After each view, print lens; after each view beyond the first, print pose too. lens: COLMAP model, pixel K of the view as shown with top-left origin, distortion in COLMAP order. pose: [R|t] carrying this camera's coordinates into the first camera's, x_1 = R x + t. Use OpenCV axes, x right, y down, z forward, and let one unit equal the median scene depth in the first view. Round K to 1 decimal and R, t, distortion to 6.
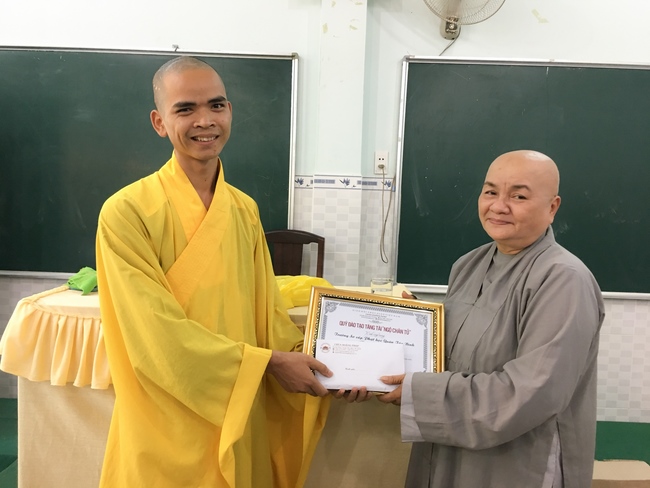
lens RADIAL K [[559.1, 0, 325.0], [0, 559.1, 244.0], [0, 0, 1]] dist [0.106852, -0.180479]
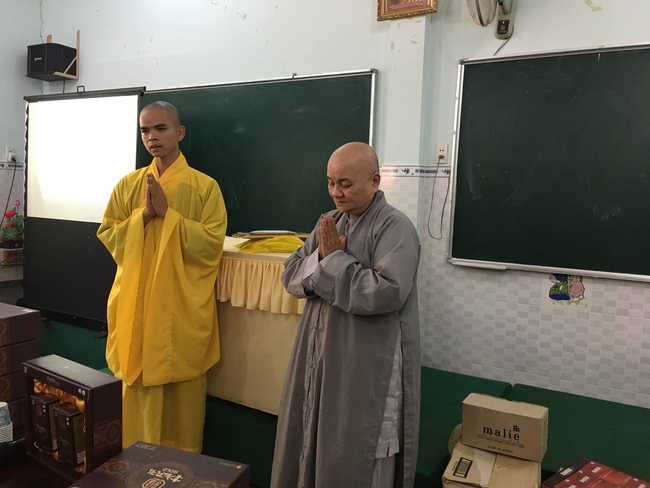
lens RADIAL K [[559.1, 0, 325.0], [0, 559.1, 244.0], [0, 0, 1]] dist [0.106852, -0.180479]
pose [[0.860805, 0.044518, -0.506985, 0.506605], [-0.029846, 0.998868, 0.037034, 0.007741], [0.508060, -0.016747, 0.861159, -0.139381]]
